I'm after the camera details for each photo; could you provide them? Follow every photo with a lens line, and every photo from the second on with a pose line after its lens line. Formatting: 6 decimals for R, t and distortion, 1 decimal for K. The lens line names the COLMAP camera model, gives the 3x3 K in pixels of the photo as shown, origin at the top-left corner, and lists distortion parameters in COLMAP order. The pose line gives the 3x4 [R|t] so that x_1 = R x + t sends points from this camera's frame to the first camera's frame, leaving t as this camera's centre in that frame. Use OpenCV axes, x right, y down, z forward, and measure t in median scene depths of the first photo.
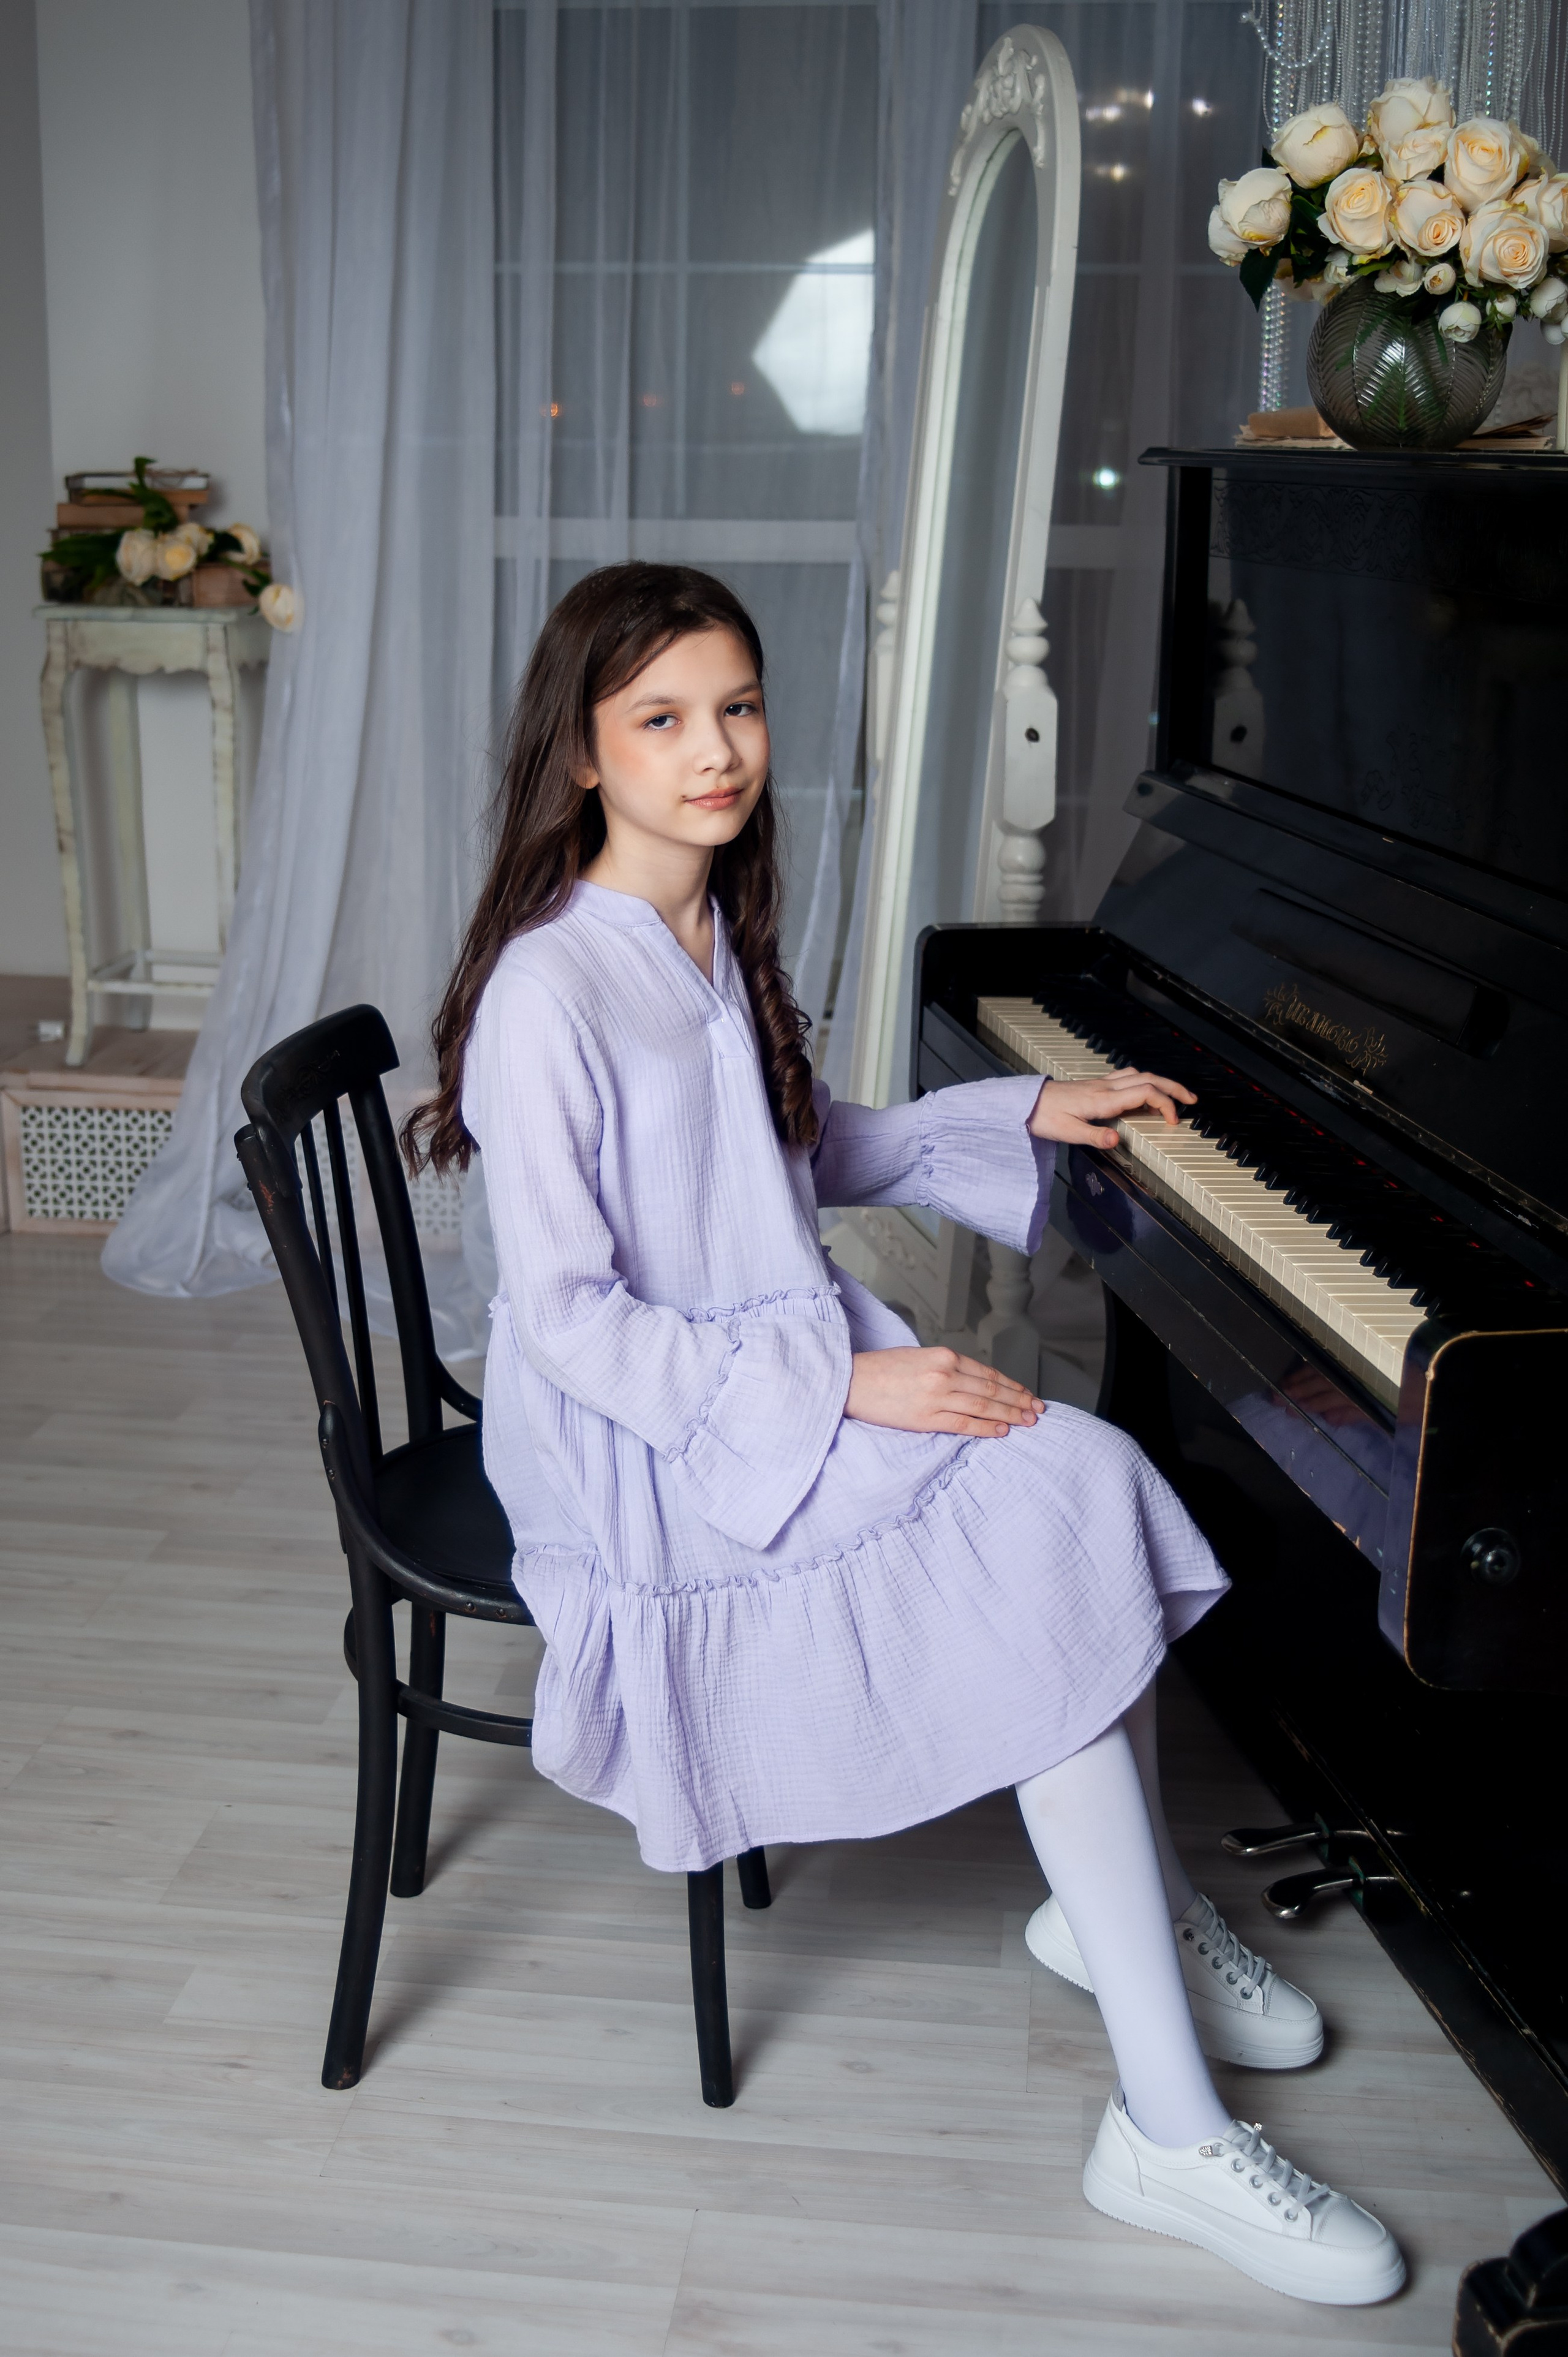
lens RADIAL K [[2778.5, 0, 786.3], [0, 2778.5, 1093.7], [0, 0, 1]] dist [-0.101234, 0.003089]
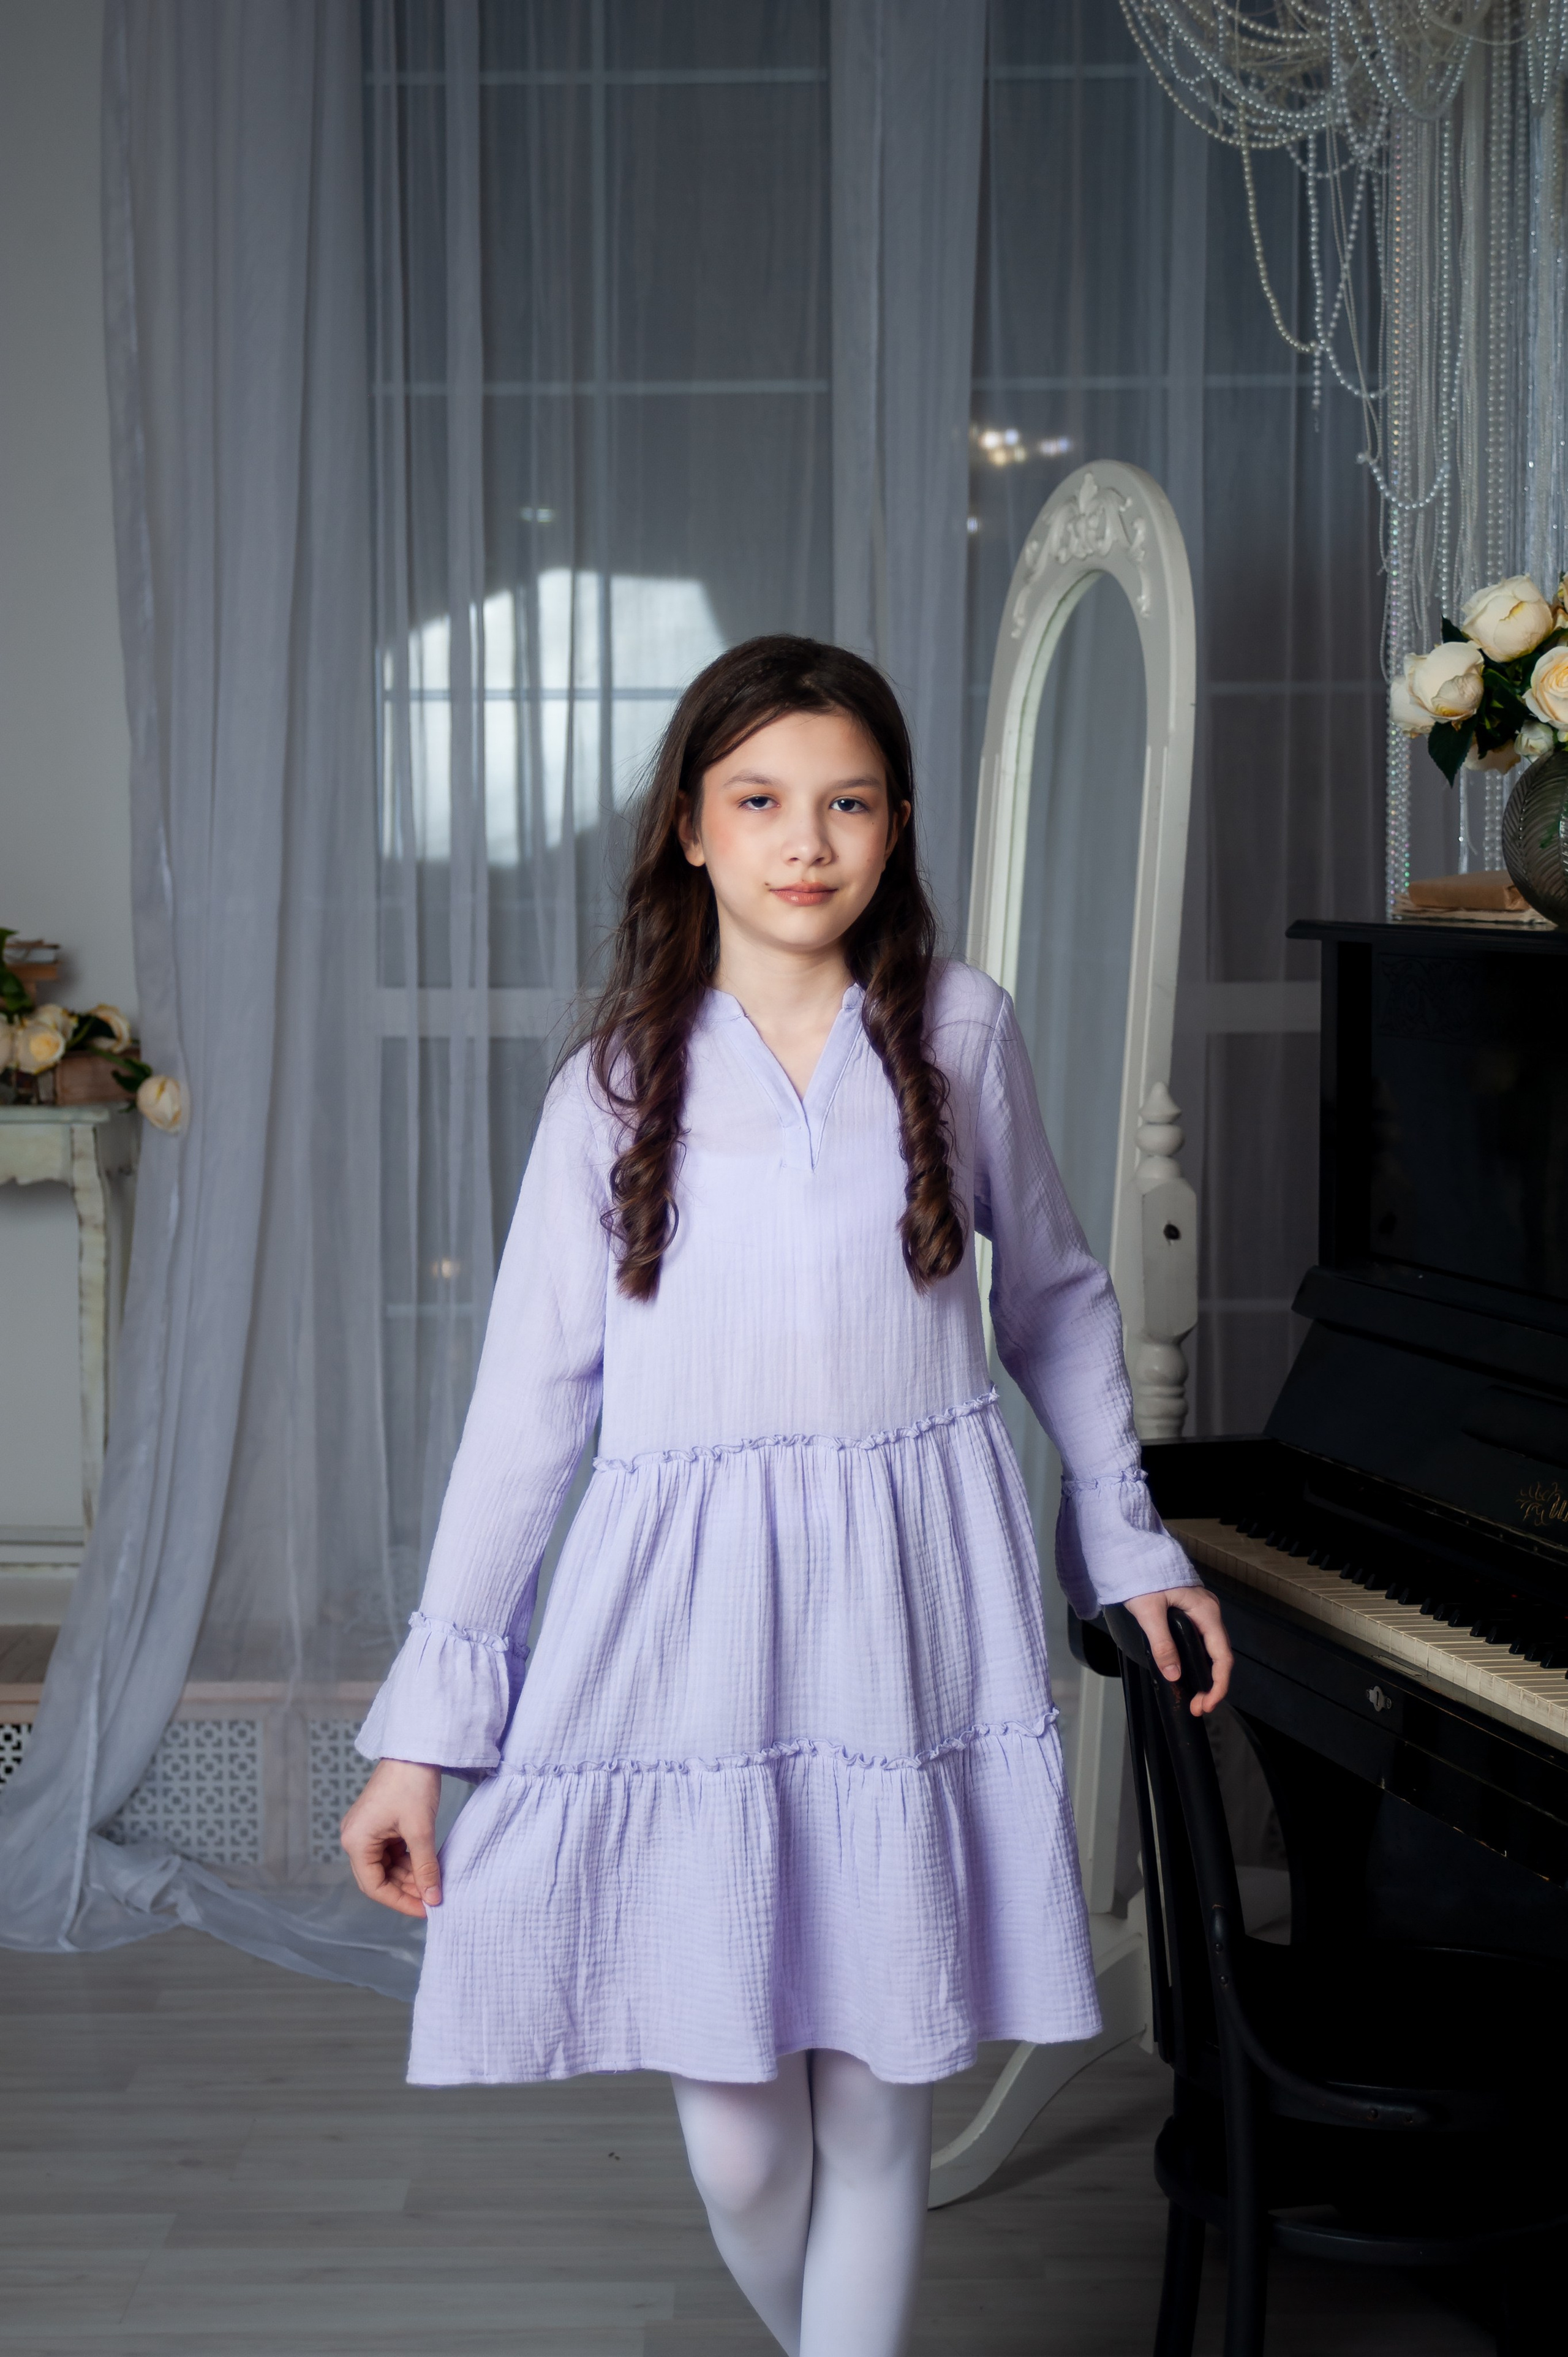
lens RADIAL K [[4003.4, 0, 768.3], [0, 4003.4, 1089.2], [0, 0, 1]] dist [0.027004, -0.006900]
pose [[0.991941, -0.024853, 0.124236, -0.242377], [0.044818, 0.986002, -0.160595, 0.035076], [-0.118506, 0.164869, 0.979170, -0.330318]]
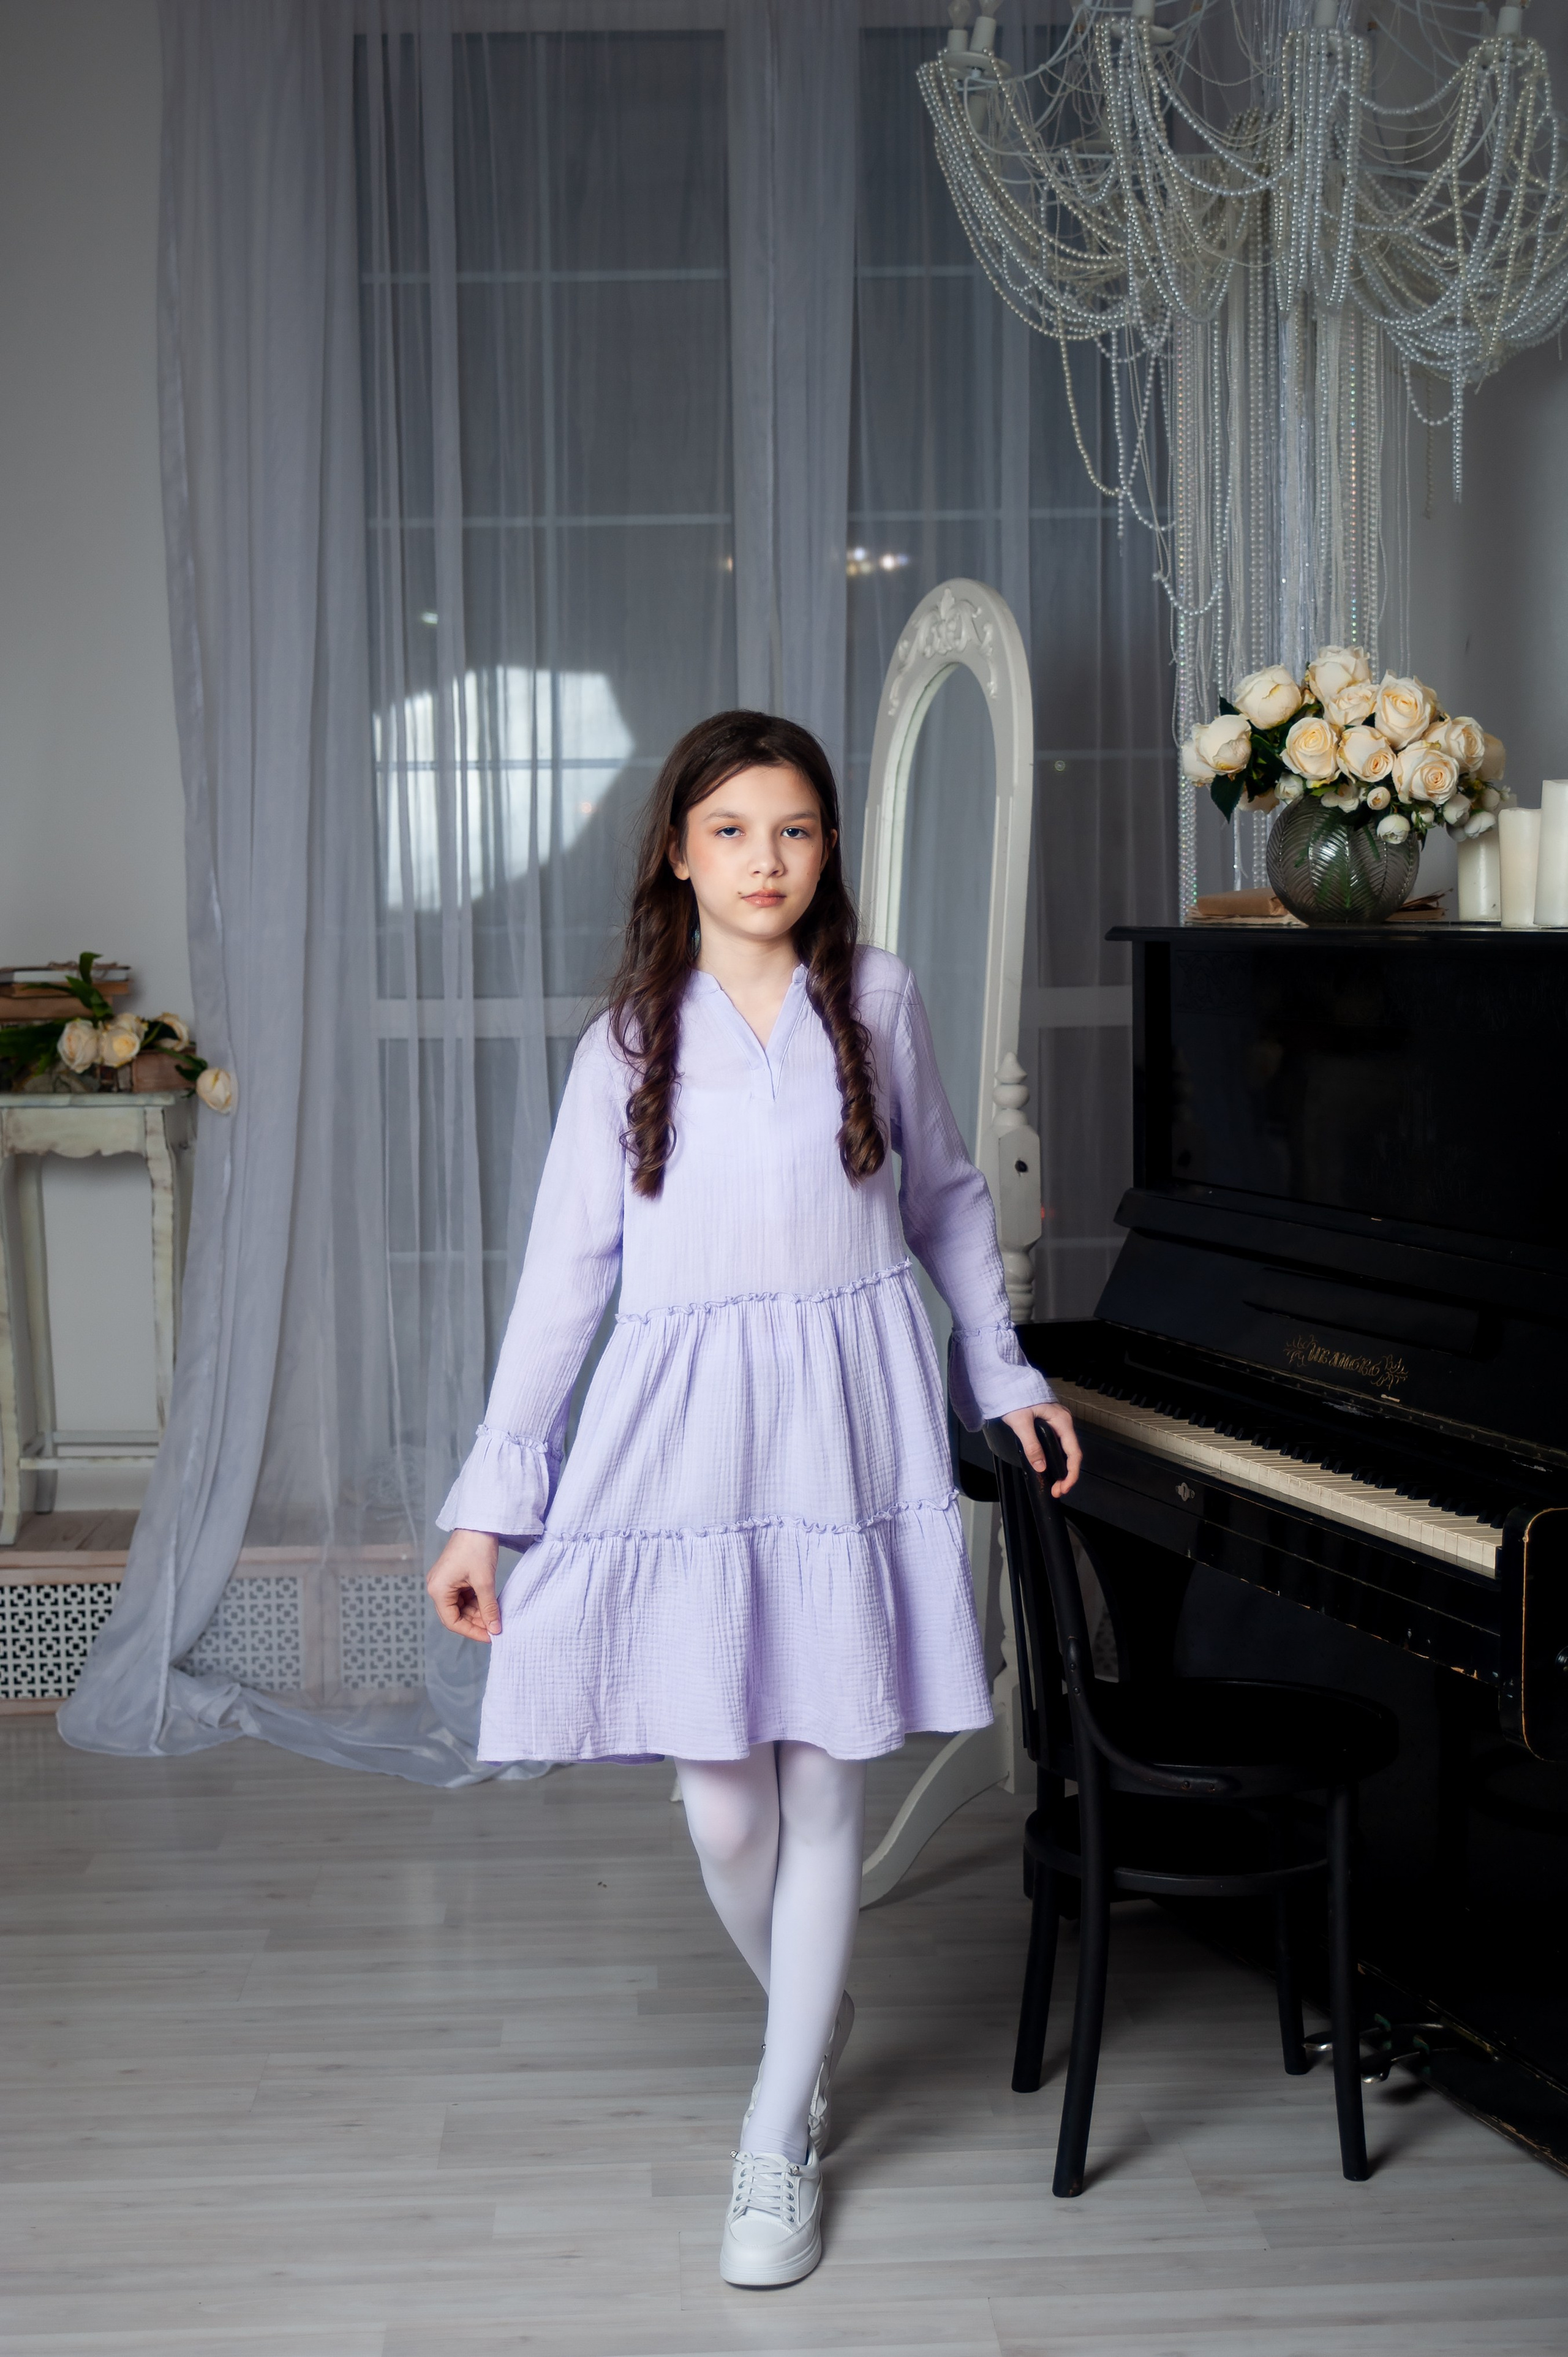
lens RADIAL K [[3589.6, 0, 784.1], [0, 3589.6, 1106.1], [0, 0, 1]] dist [-0.044452, 0.108660]
pose [[0.984647, -0.037004, 0.170591, -0.324628], [0.065388, 0.984307, -0.163904, 0.108390], [-0.161849, 0.172543, 0.971614, -0.577959]]
